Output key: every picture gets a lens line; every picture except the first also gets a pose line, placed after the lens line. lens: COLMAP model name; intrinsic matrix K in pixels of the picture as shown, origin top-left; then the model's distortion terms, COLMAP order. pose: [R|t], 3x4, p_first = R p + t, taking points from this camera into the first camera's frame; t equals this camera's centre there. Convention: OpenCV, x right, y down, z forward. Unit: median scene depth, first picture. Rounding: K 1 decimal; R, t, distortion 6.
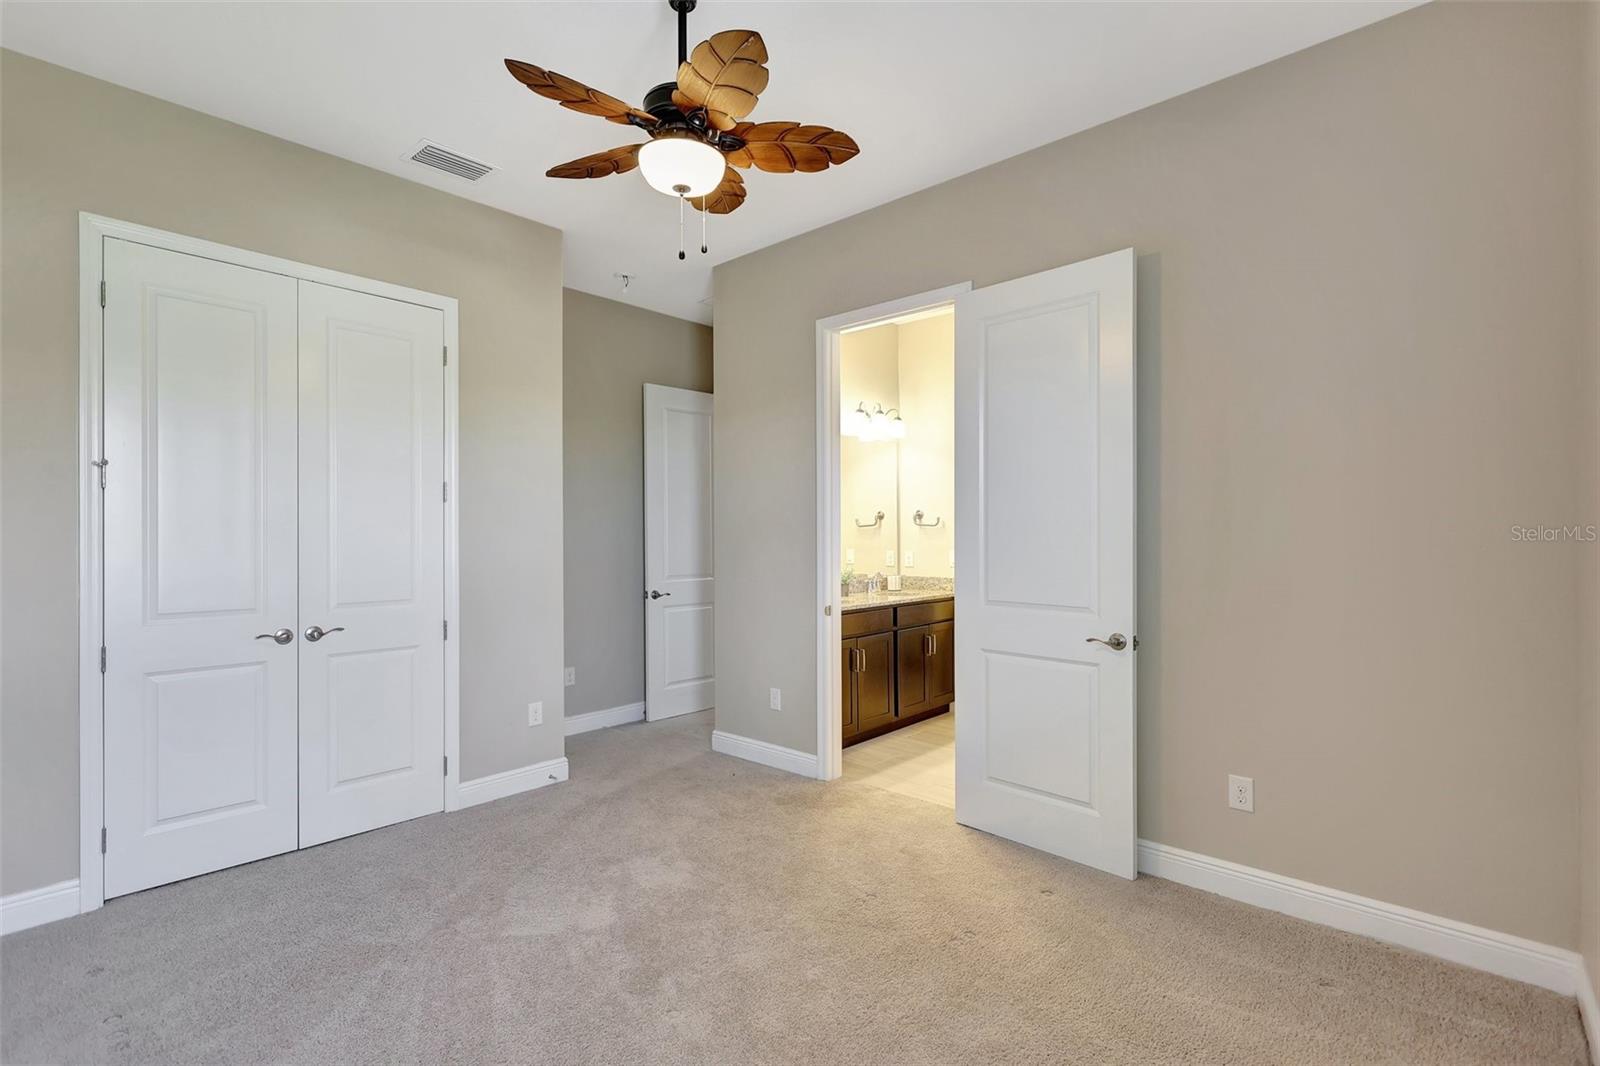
lens RADIAL K [[755.0, 0, 798.7], [0, 755.0, 529.1], [0, 0, 1]] dist [-0.000403, 0.000264]
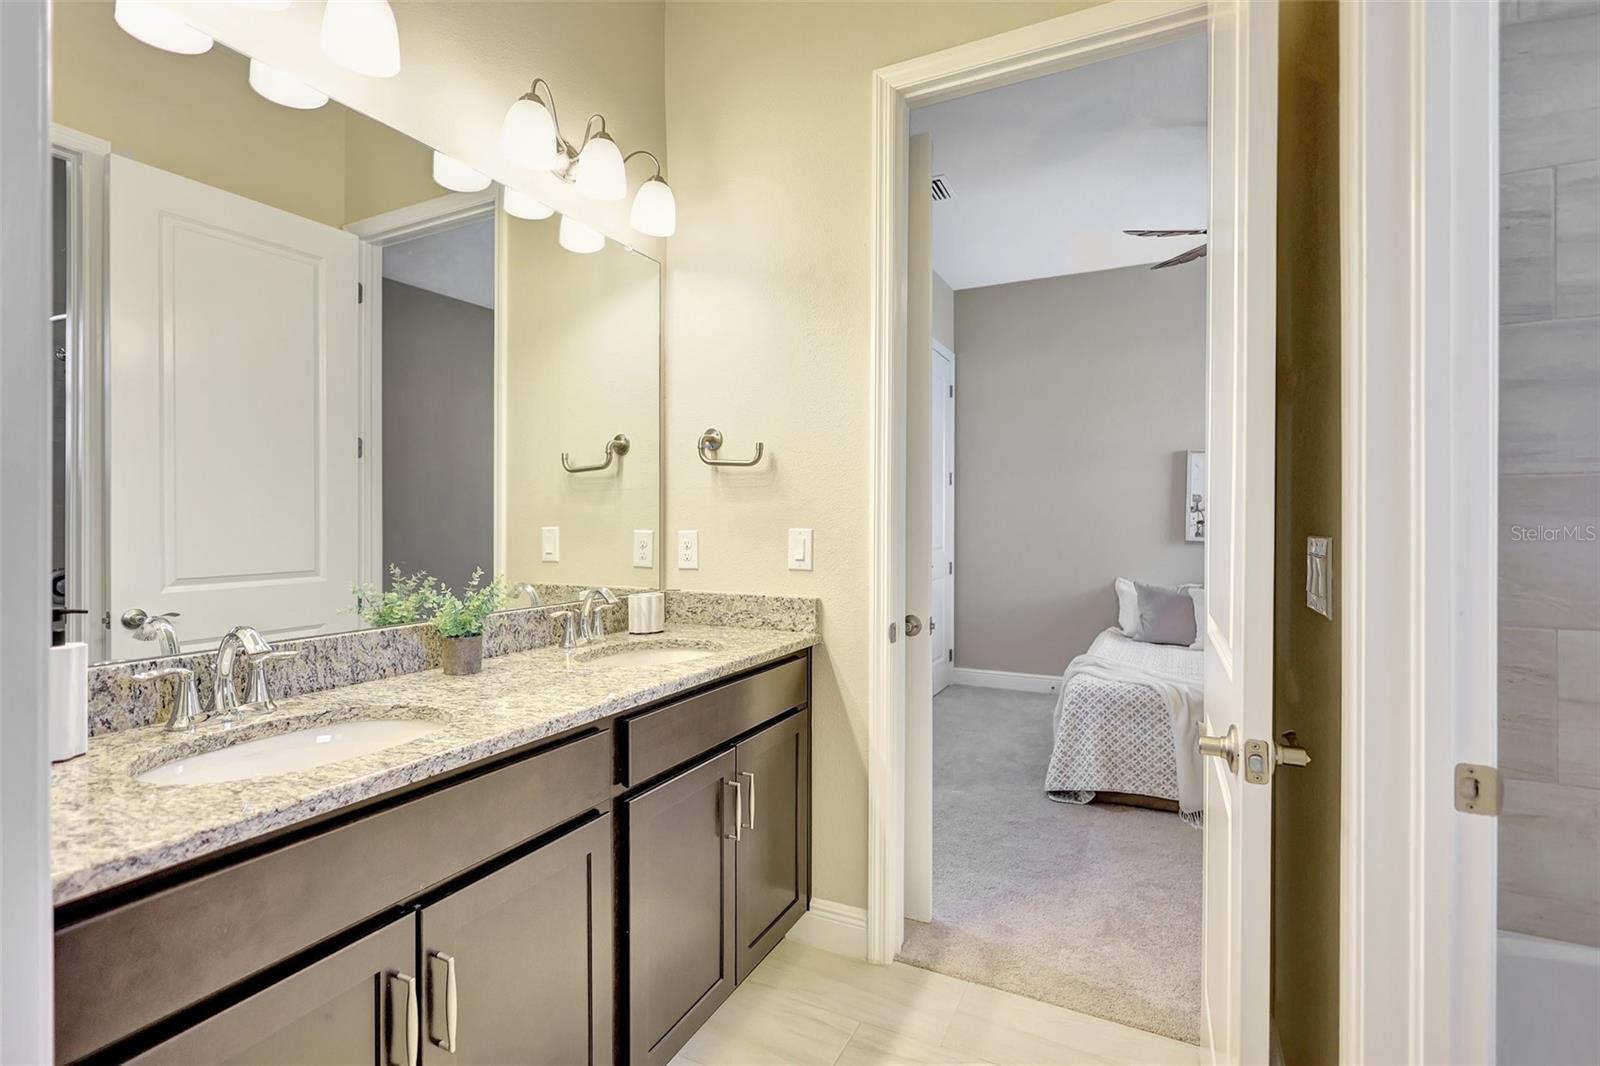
lens RADIAL K [[738.5, 0, 800.0], [0, 738.5, 533.0], [0, 0, 1]] dist [-0.002340, 0.000880]
pose [[0.964586, 0.003798, 0.263741, 0.101605], [-0.008301, 0.999838, 0.015961, 0.024422], [-0.263638, -0.017585, 0.964462, 0.611086]]
